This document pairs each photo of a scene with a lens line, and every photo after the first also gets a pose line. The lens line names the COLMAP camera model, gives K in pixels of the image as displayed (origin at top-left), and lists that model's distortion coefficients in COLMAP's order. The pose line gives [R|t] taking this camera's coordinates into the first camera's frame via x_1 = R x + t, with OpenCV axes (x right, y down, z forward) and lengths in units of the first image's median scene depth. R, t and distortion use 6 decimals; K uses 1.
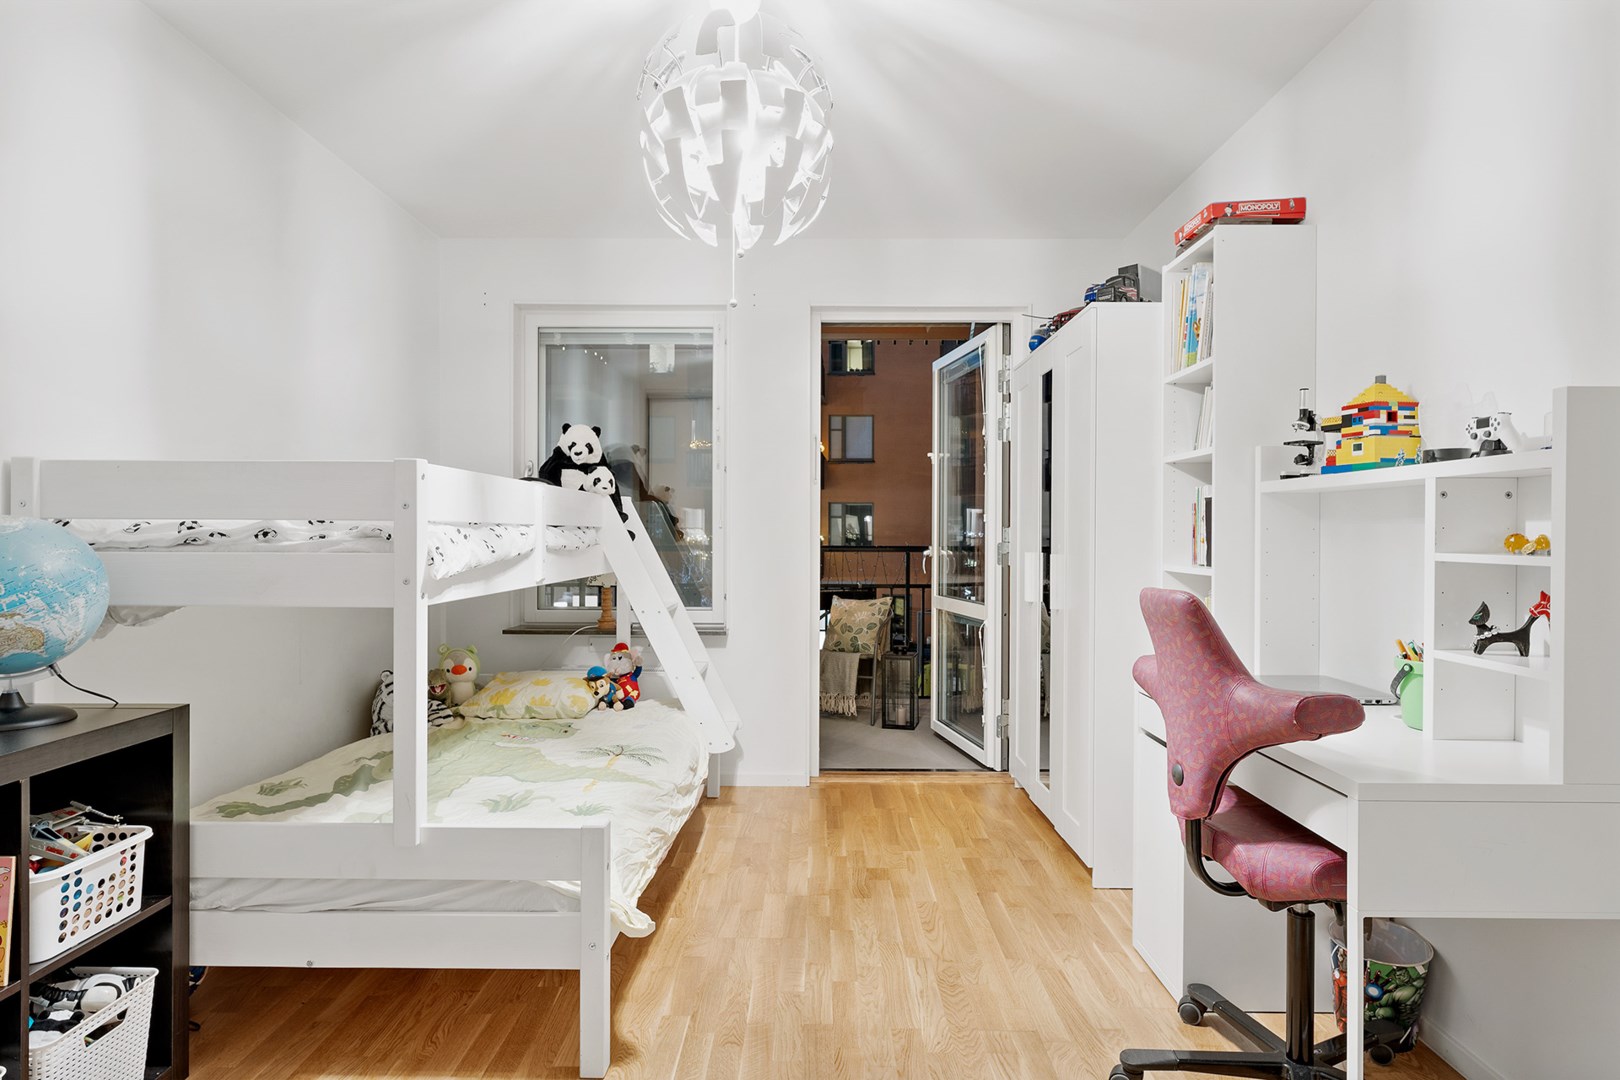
lens RADIAL K [[942.8, 0, 812.5], [0, 942.8, 538.7], [0, 0, 1]] dist [0.000012, -0.000033]
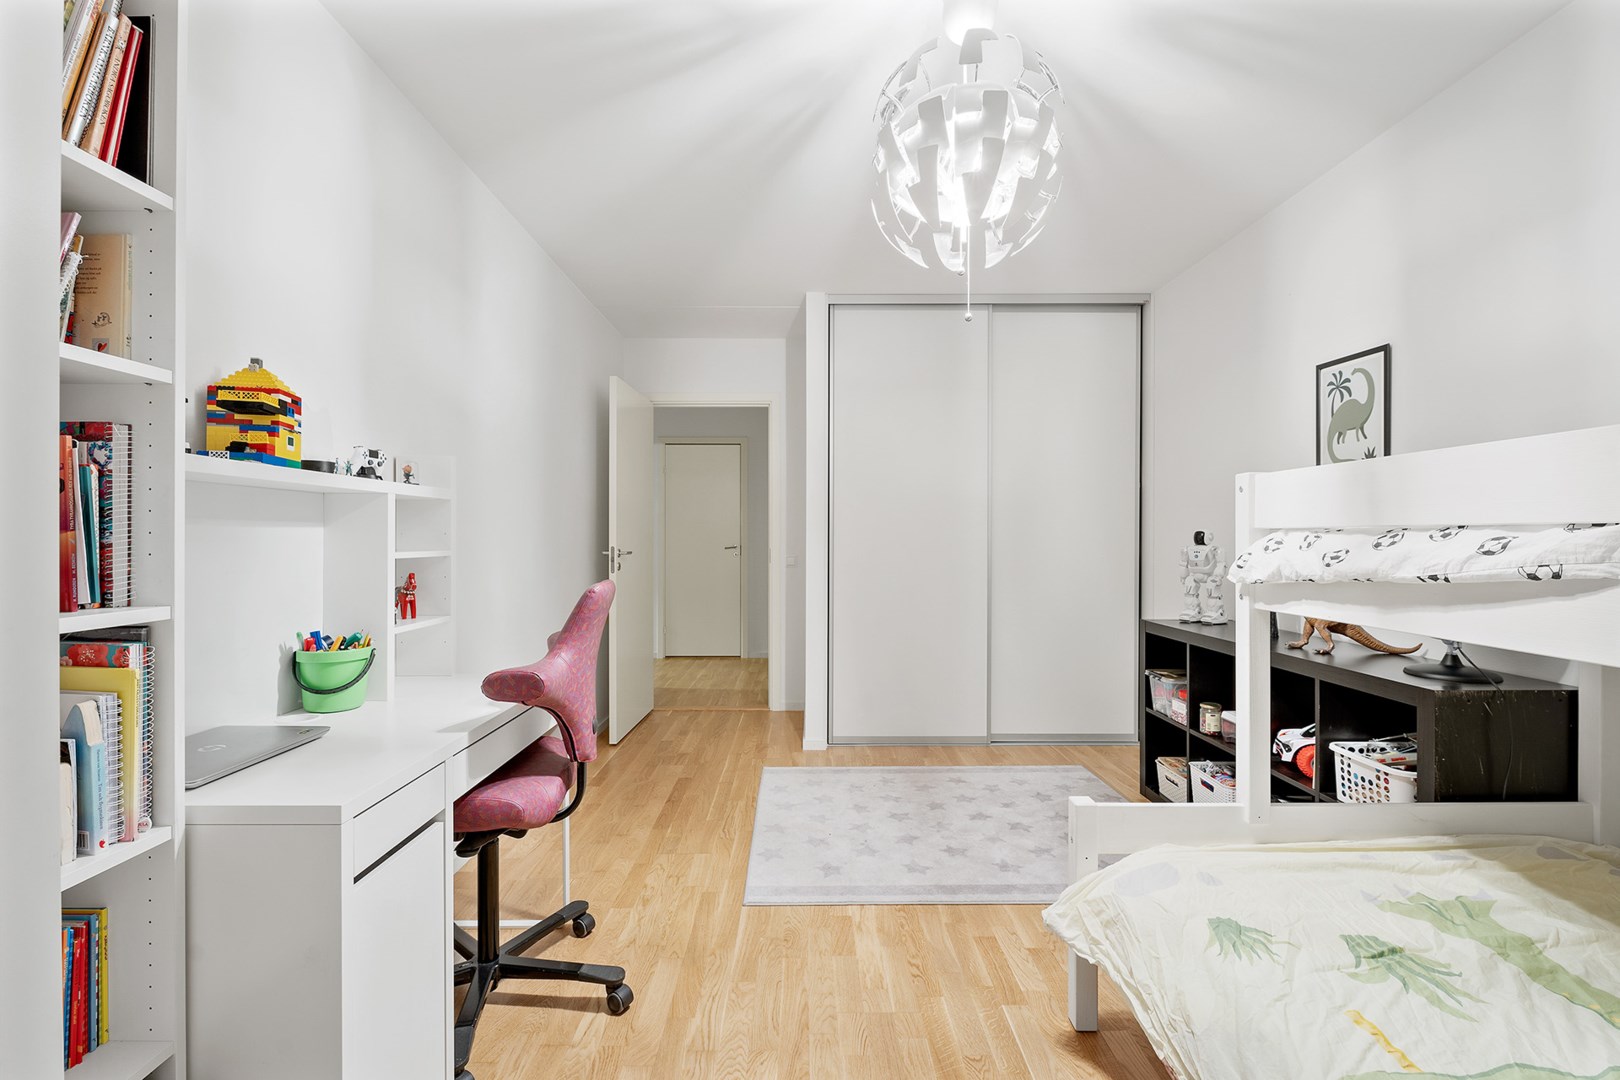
lens RADIAL K [[724.8, 0, 807.8], [0, 724.8, 533.6], [0, 0, 1]] dist [0.000520, 0.000030]
pose [[-0.999737, -0.001736, -0.022866, 0.103727], [-0.001871, 0.999981, 0.005888, -0.014845], [0.022855, 0.005929, -0.999721, 1.715121]]
